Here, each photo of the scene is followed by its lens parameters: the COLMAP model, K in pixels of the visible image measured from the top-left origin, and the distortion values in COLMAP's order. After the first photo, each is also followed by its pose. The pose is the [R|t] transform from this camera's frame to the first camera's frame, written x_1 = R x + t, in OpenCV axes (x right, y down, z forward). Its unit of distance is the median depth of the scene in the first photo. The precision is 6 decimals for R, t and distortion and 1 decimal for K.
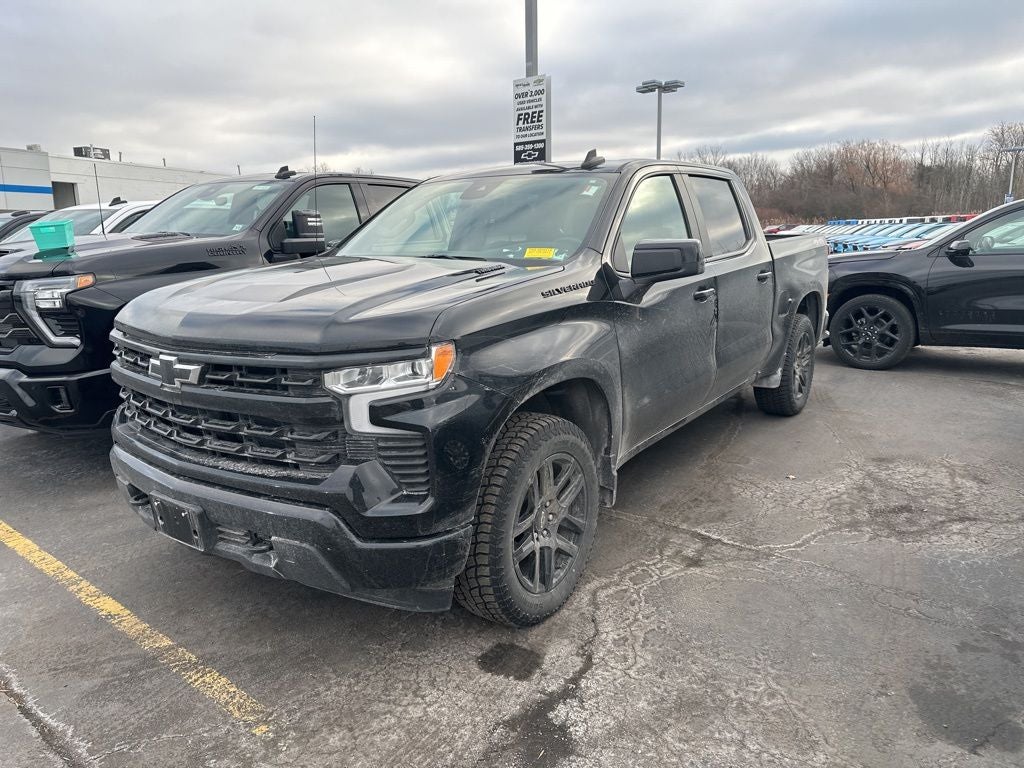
lens RADIAL K [[771.0, 0, 508.5], [0, 771.0, 387.7], [0, 0, 1]] dist [0.015520, 0.000023]
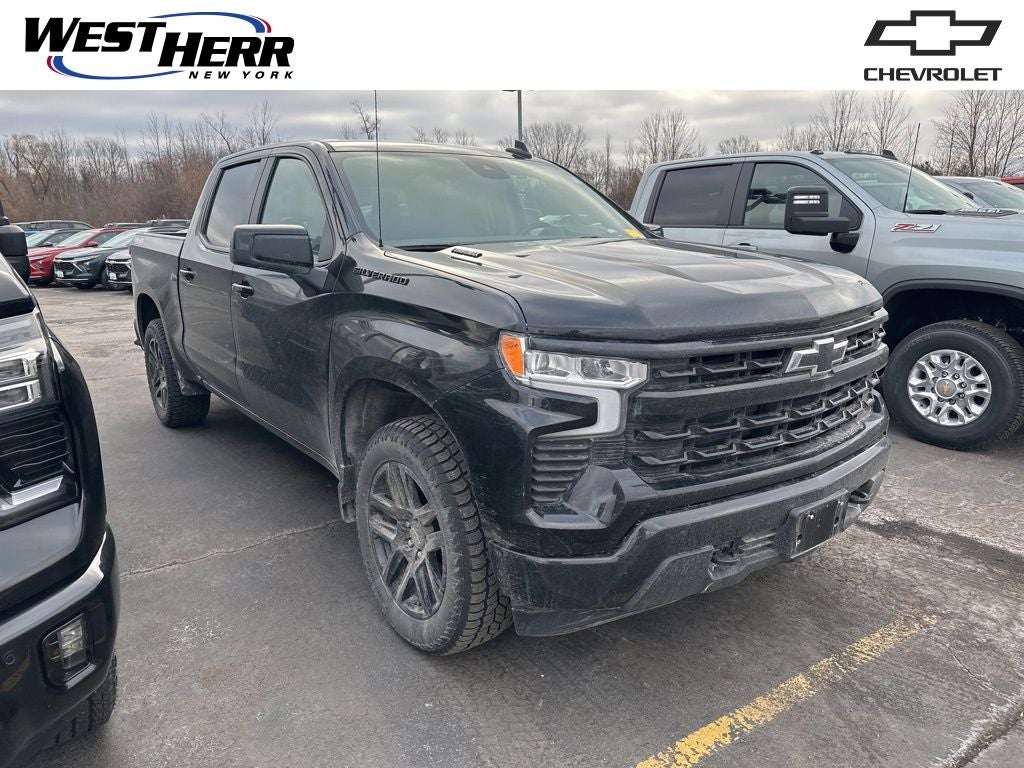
lens RADIAL K [[771.0, 0, 508.5], [0, 771.0, 387.7], [0, 0, 1]] dist [0.015520, 0.000023]
pose [[0.221000, -0.180106, 0.958499, -1.403817], [0.194704, 0.971164, 0.137592, -0.182890], [-0.955641, 0.156216, 0.249695, 1.146210]]
